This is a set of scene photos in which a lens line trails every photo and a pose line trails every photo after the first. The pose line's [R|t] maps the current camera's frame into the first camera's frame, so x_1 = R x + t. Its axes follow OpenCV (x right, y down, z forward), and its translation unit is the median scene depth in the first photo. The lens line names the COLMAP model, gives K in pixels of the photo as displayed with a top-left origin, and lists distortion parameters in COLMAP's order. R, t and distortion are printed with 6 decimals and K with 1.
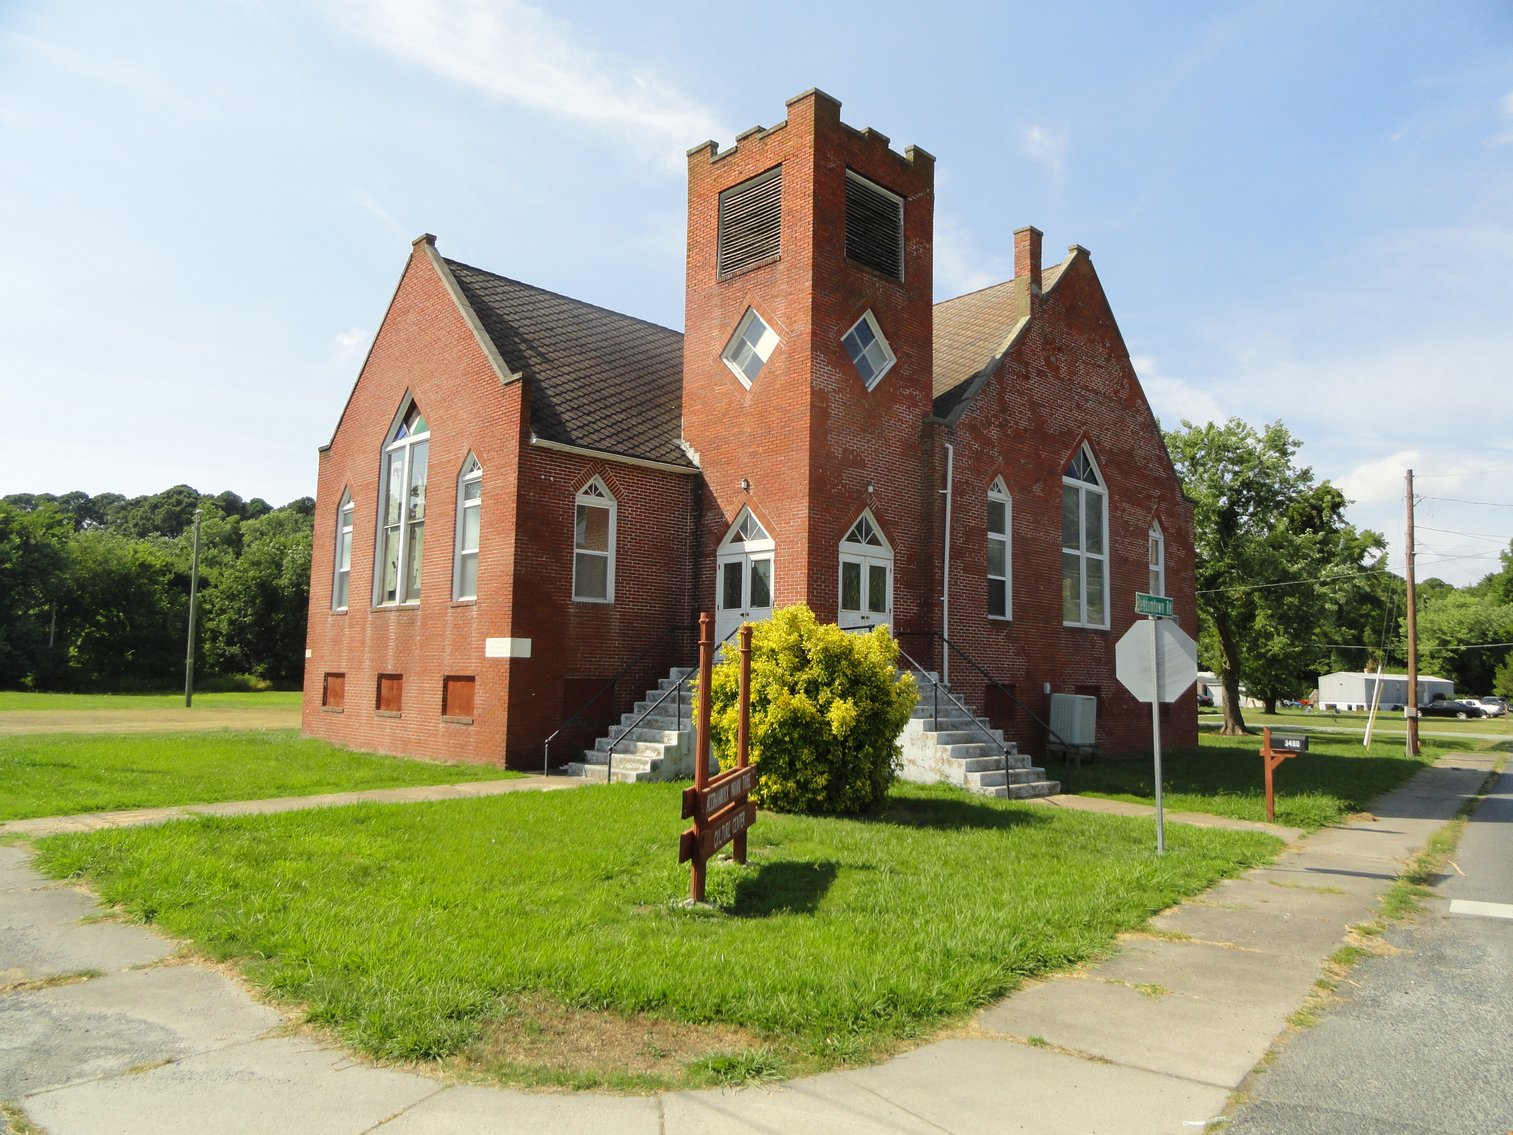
lens RADIAL K [[1063.2, 0, 753.5], [0, 1063.2, 570.1], [0, 0, 1]] dist [0.006662, 0.001477]
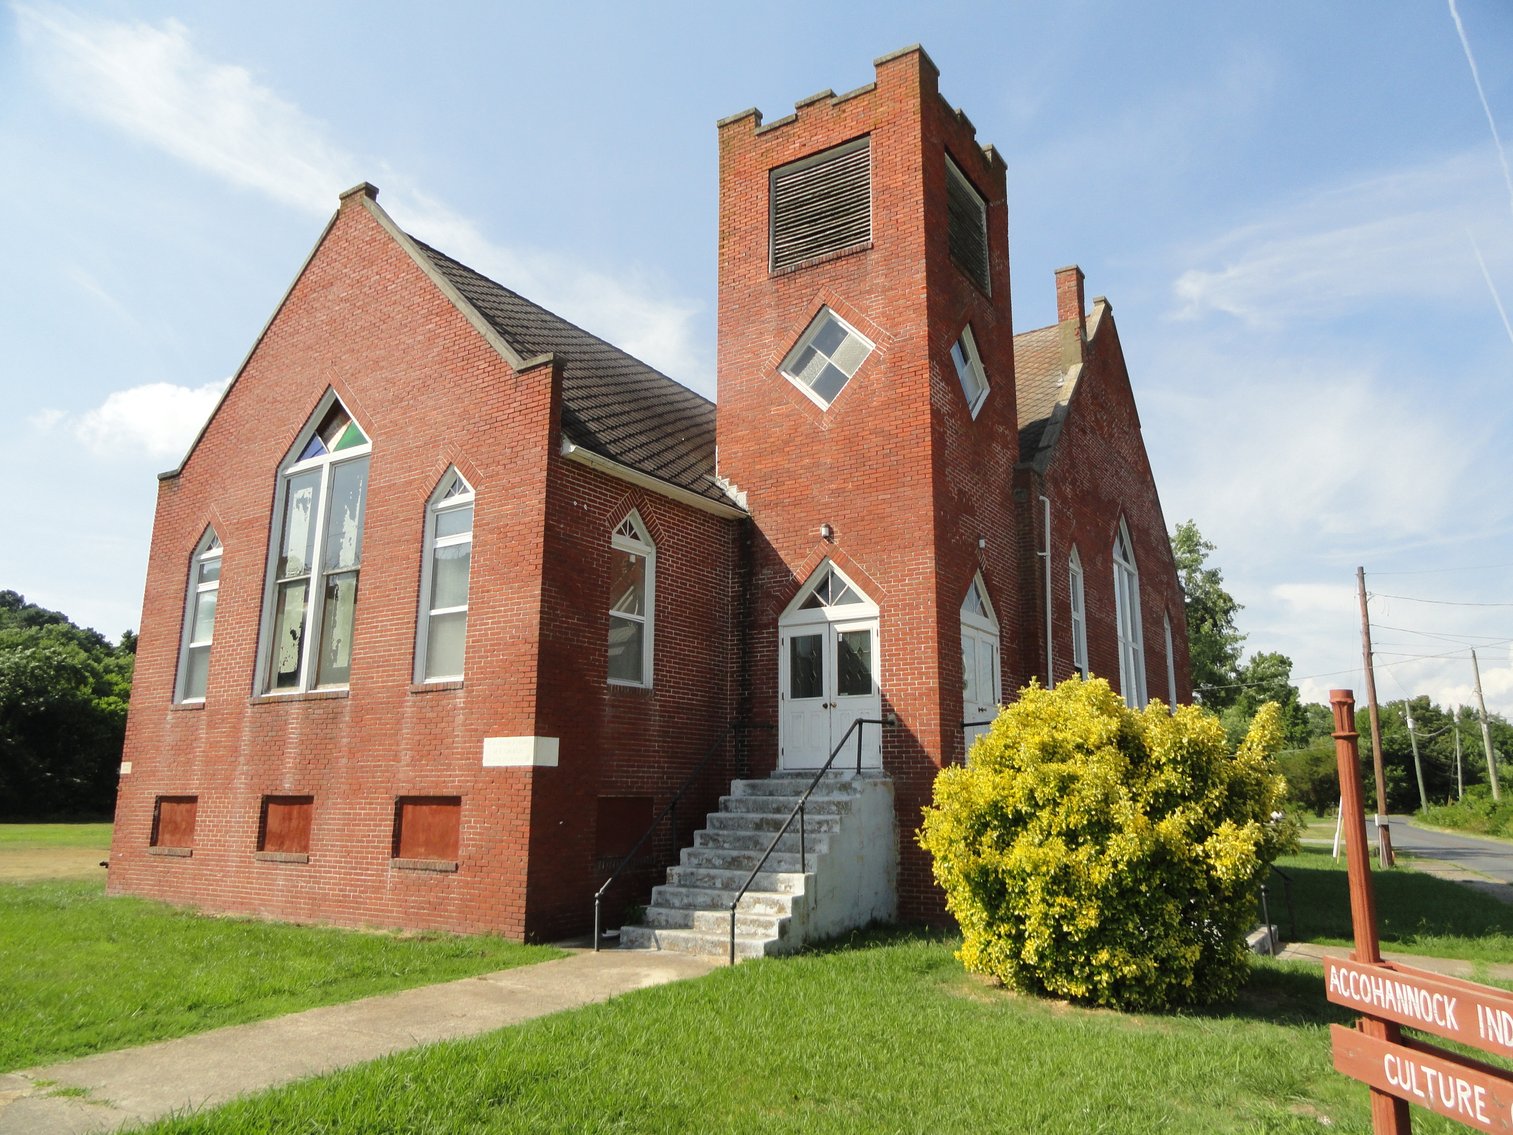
lens RADIAL K [[1063.2, 0, 756.5], [0, 1063.2, 567.3], [0, 0, 1]] dist [0.006662, 0.001477]
pose [[0.972991, 0.032821, 0.228496, -0.219288], [-0.007584, 0.993852, -0.110460, 0.027307], [-0.230717, 0.105743, 0.967258, 0.276774]]
